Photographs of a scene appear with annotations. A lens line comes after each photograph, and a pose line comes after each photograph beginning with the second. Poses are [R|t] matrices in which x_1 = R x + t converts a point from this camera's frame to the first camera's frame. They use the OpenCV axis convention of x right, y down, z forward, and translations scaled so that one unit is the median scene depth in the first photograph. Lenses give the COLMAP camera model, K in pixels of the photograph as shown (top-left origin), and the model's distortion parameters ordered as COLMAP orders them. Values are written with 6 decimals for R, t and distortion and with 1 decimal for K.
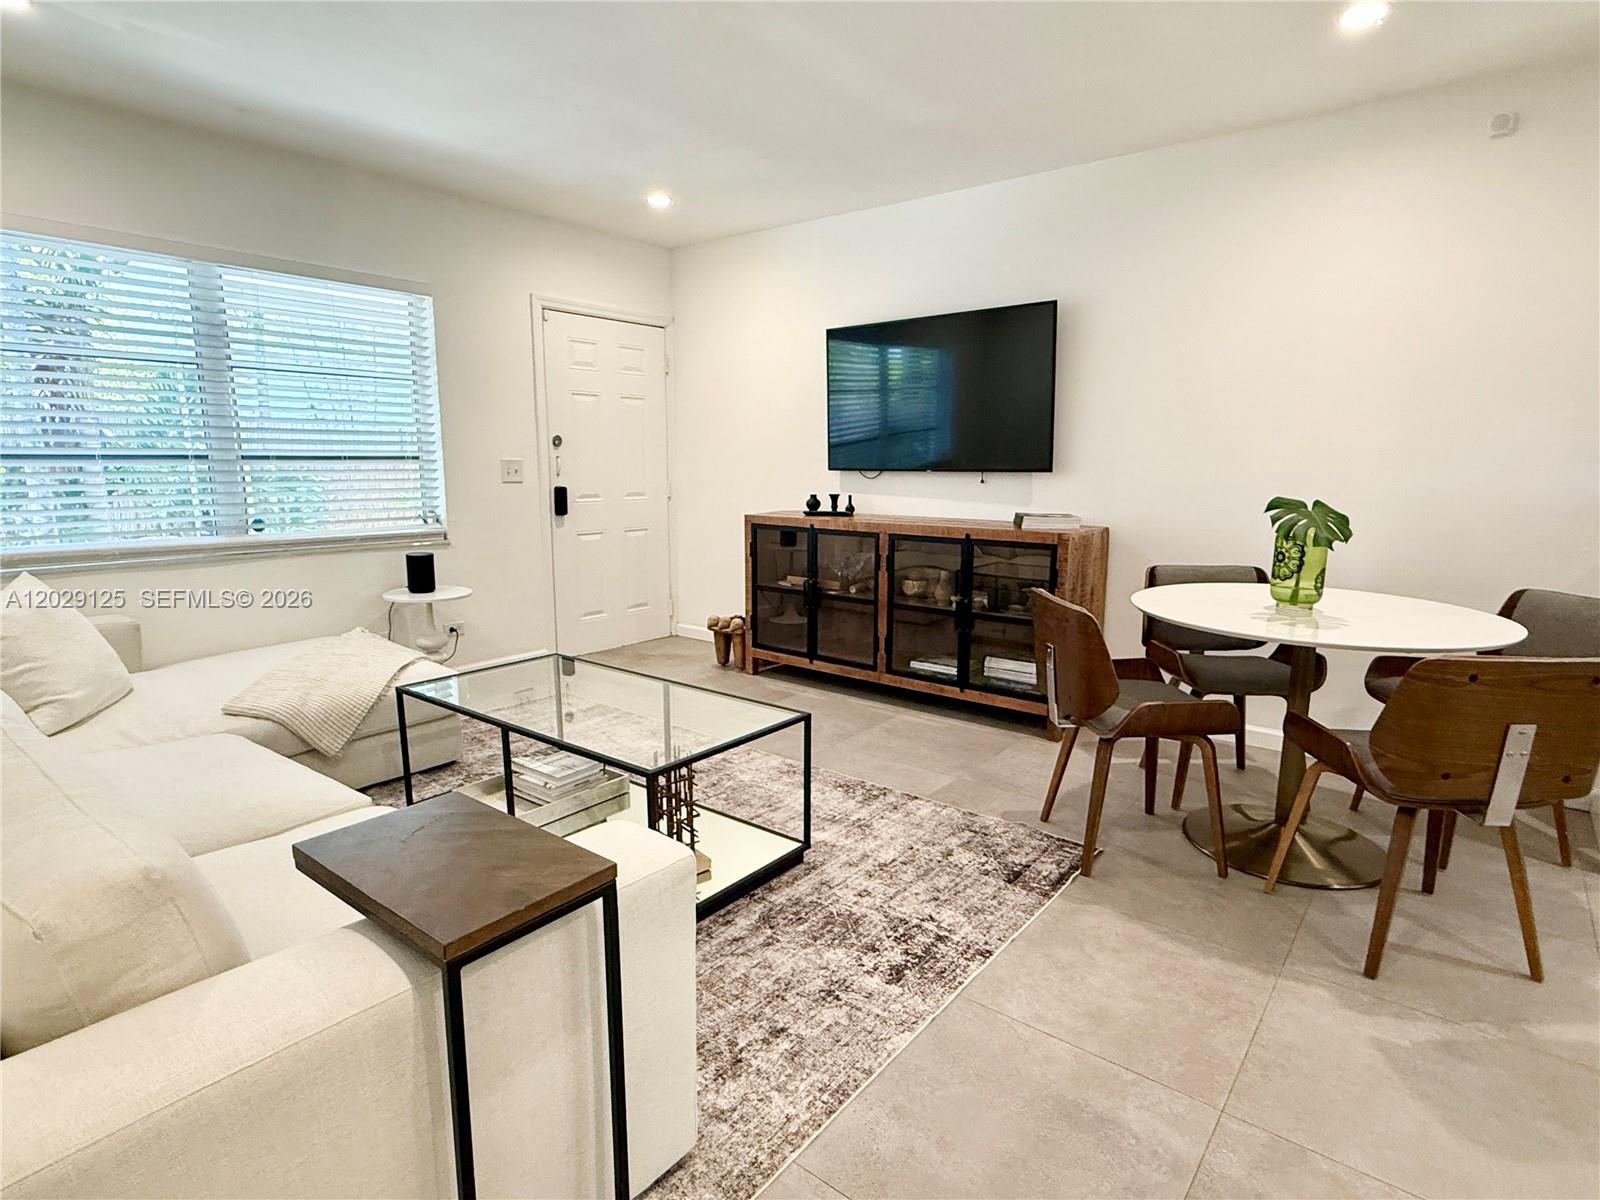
lens RADIAL K [[851.5, 0, 792.1], [0, 851.5, 599.9], [0, 0, 1]] dist [-0.003923, -0.000826]
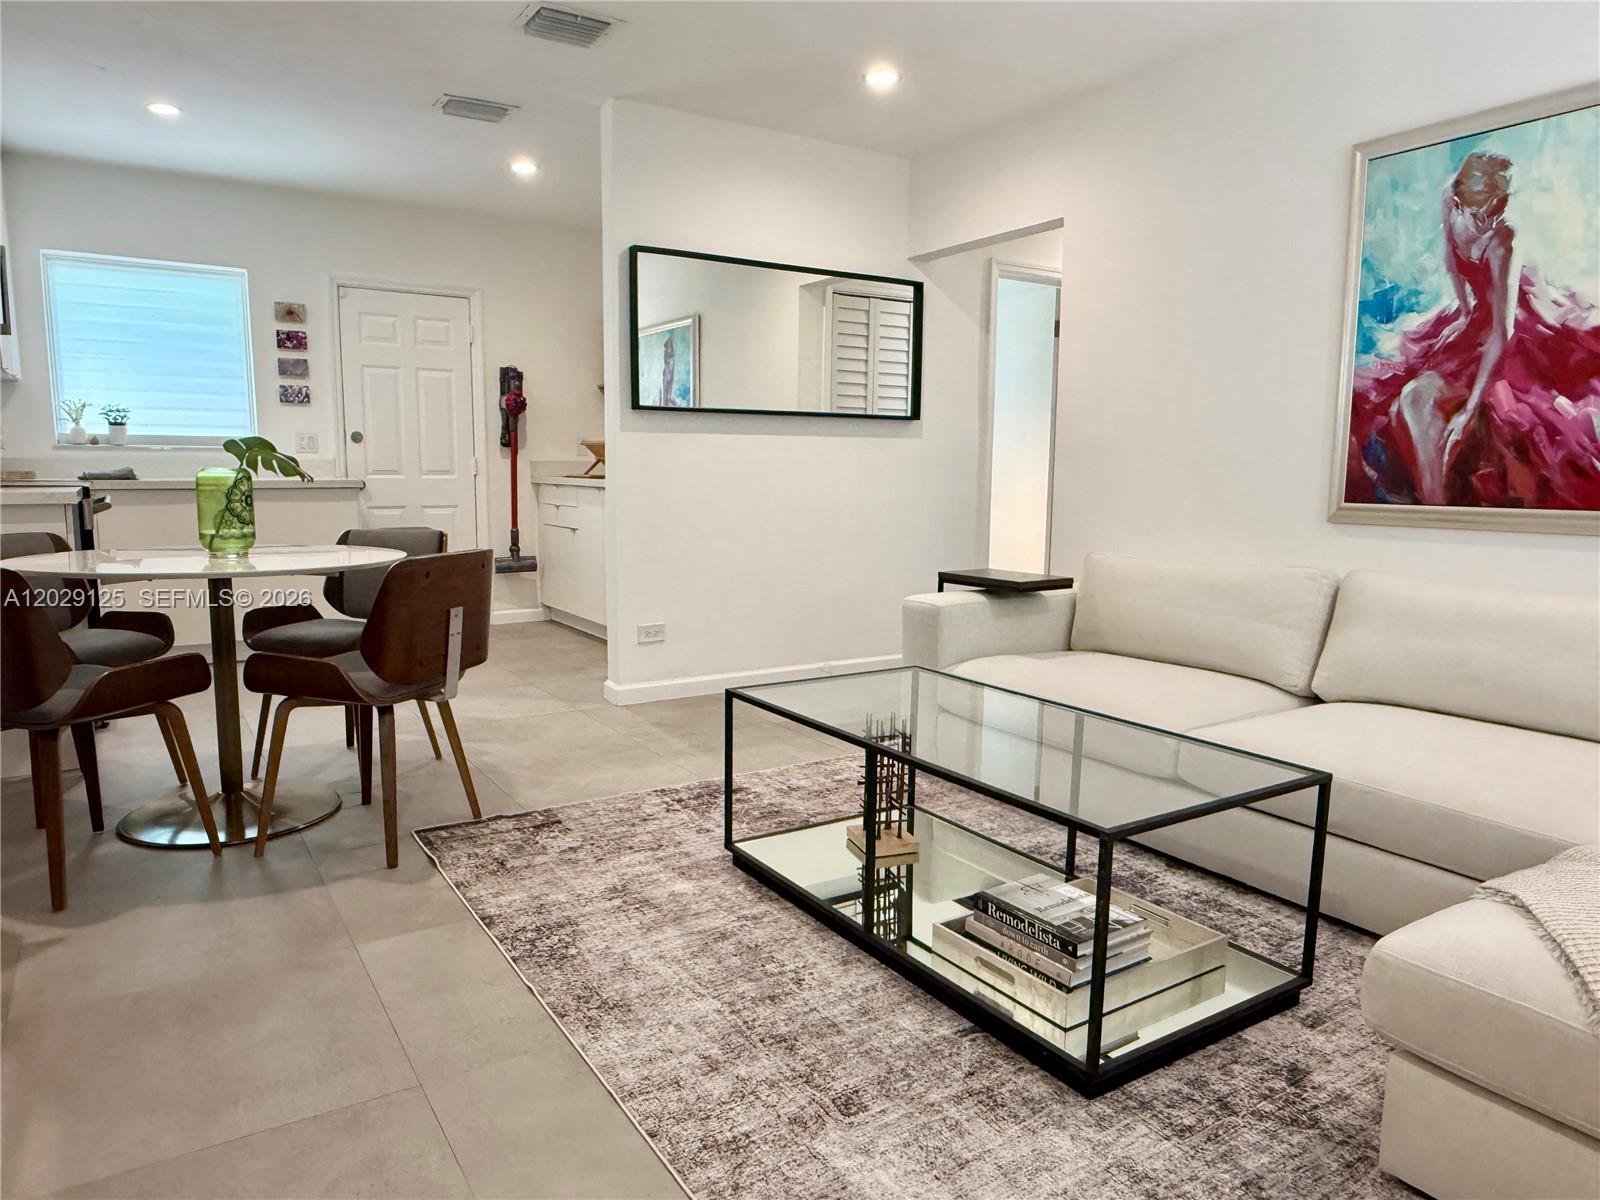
lens RADIAL K [[1043.9, 0, 796.7], [0, 1043.9, 593.1], [0, 0, 1]] dist [0.000931, -0.001580]
pose [[-0.950472, -0.050325, 0.306710, -0.237456], [0.039308, 0.959418, 0.279235, -0.164269], [-0.308316, 0.277461, -0.909921, 1.240065]]
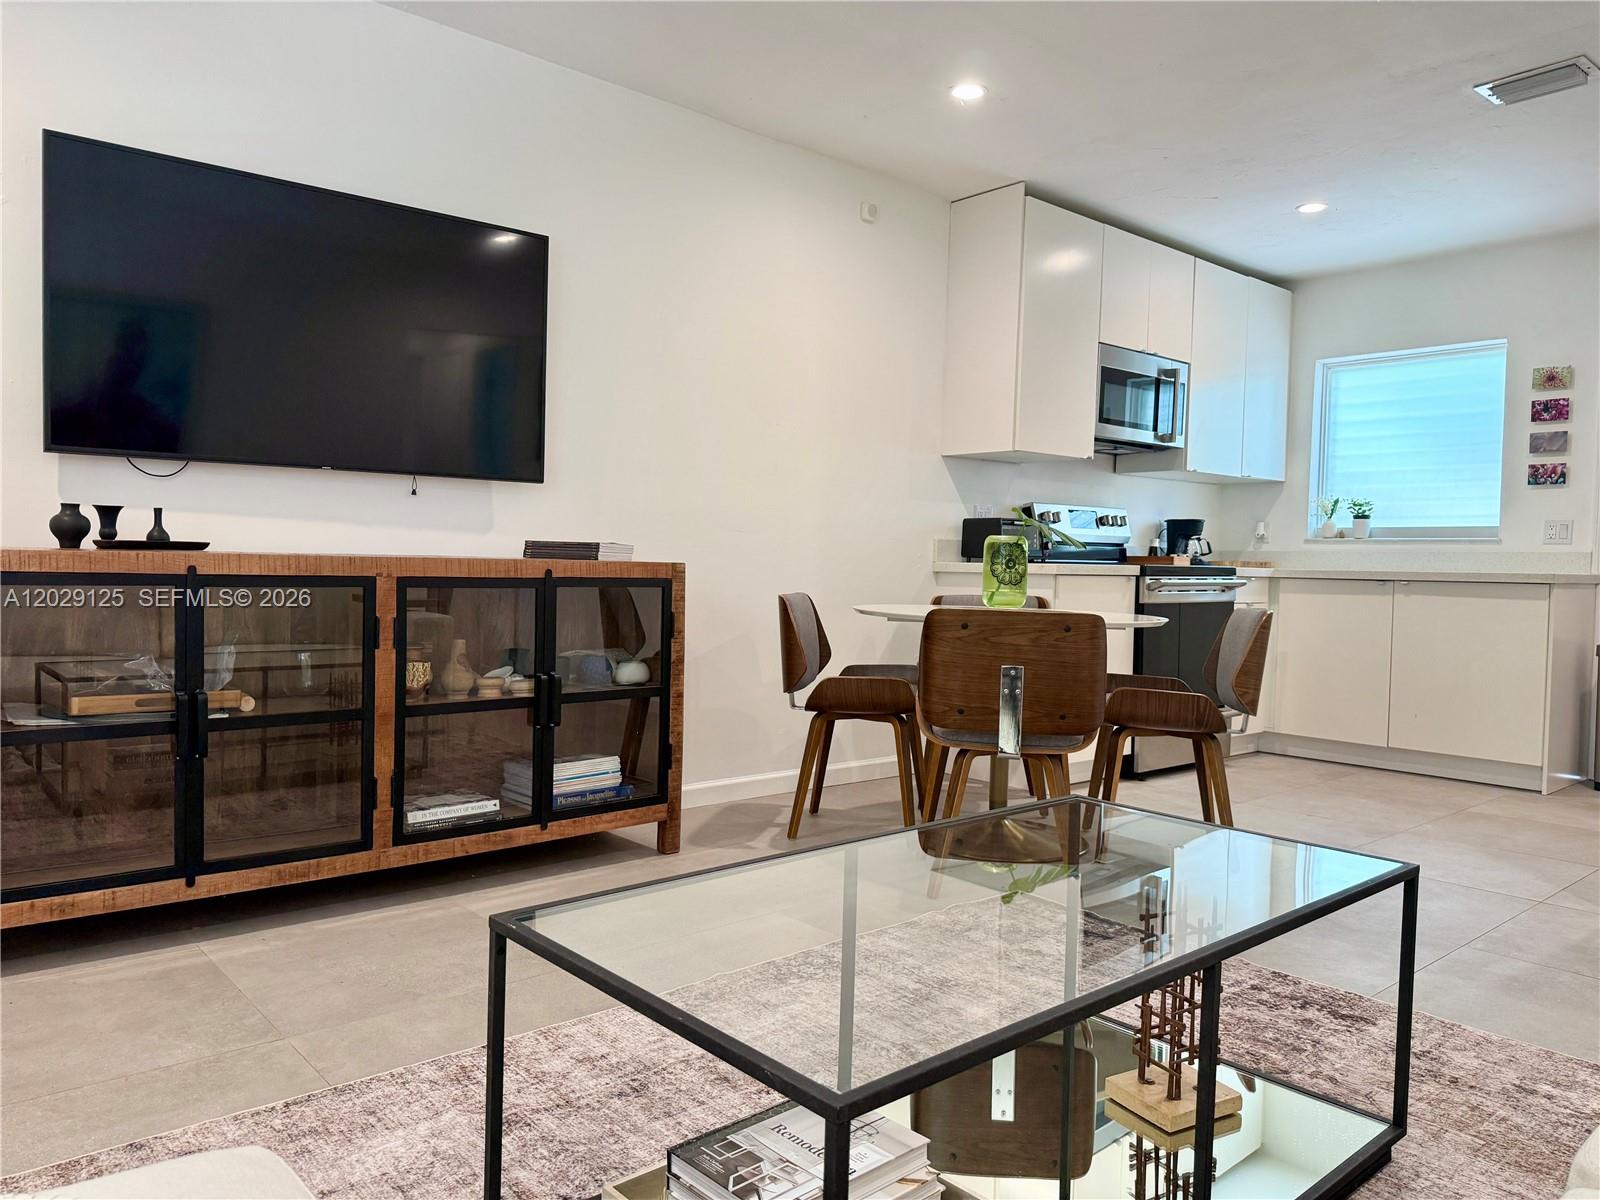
lens RADIAL K [[1122.4, 0, 801.7], [0, 1122.4, 598.6], [0, 0, 1]] dist [0.019940, -0.024652]
pose [[0.168947, -0.032756, 0.985081, -0.564610], [0.140966, 0.989976, 0.008742, -0.036665], [-0.975492, 0.137386, 0.171871, 0.670688]]
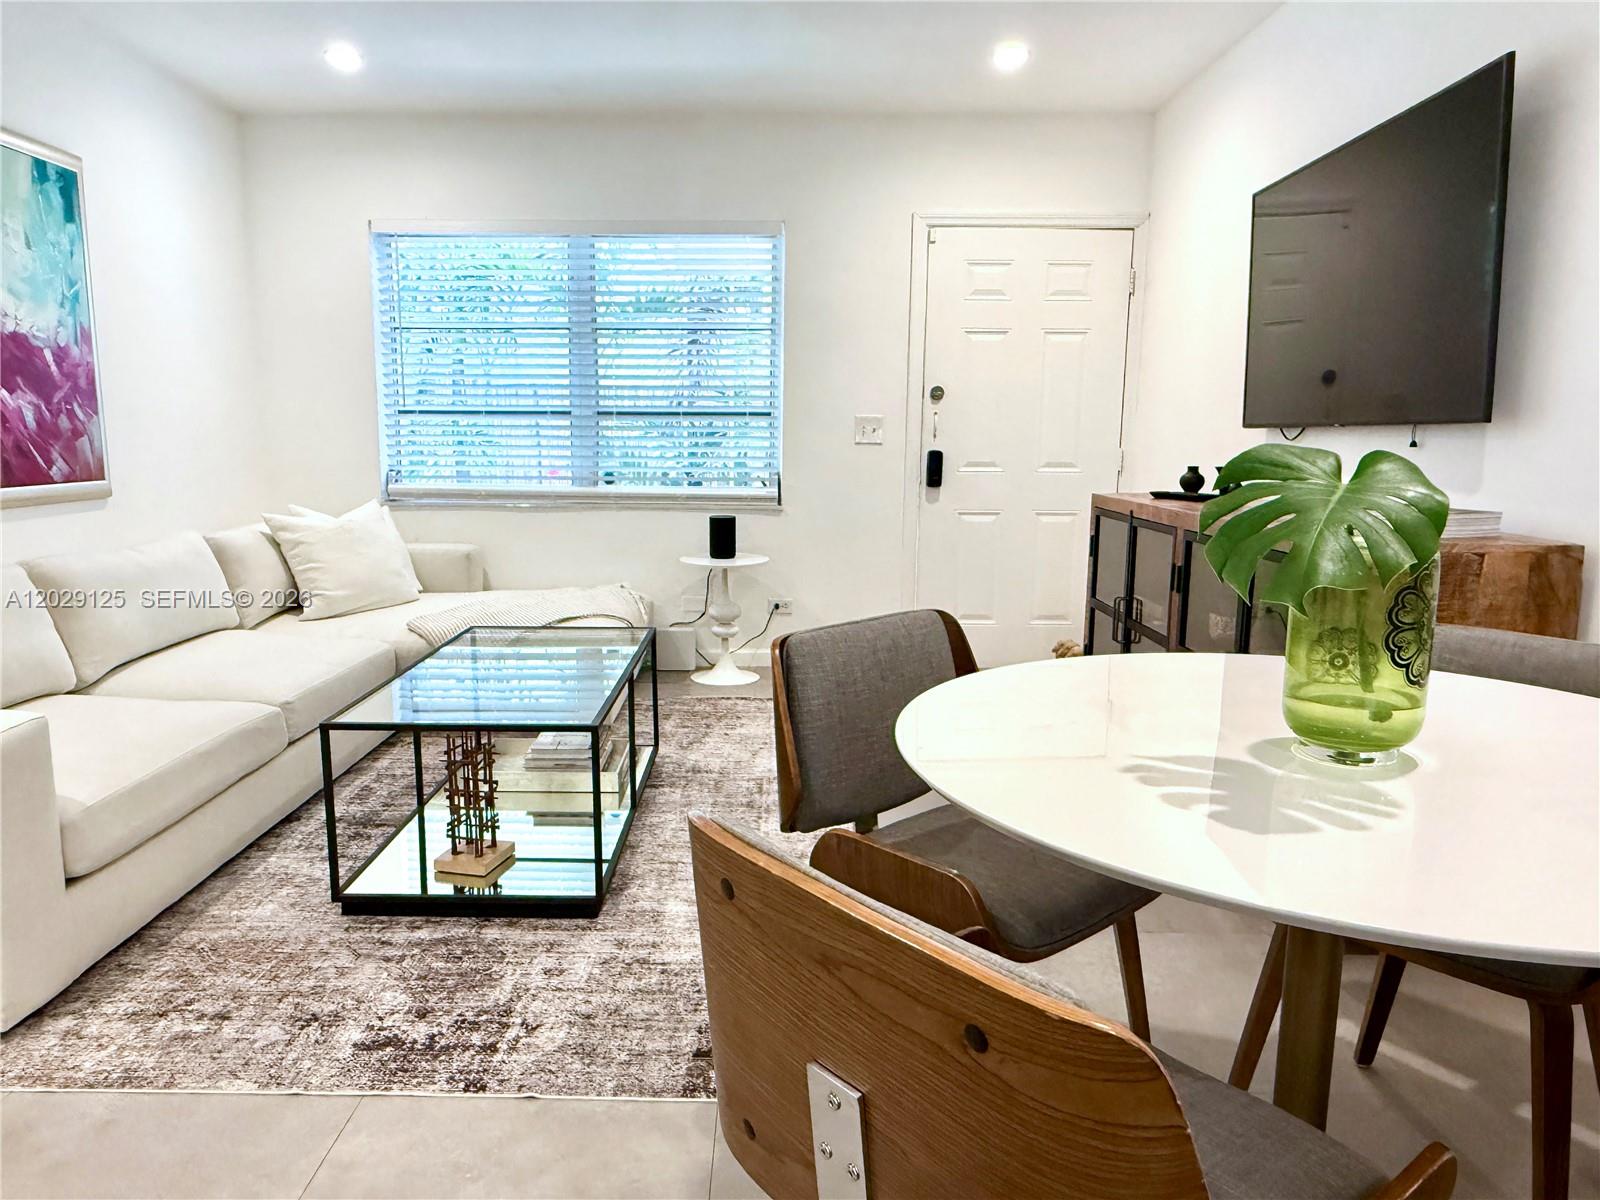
lens RADIAL K [[1076.7, 0, 753.1], [0, 1076.7, 592.8], [0, 0, 1]] dist [0.006544, 0.001186]
pose [[0.614215, 0.116169, -0.780542, 0.545325], [-0.133355, 0.990160, 0.042428, -0.027660], [0.777790, 0.078029, 0.623662, 0.322654]]
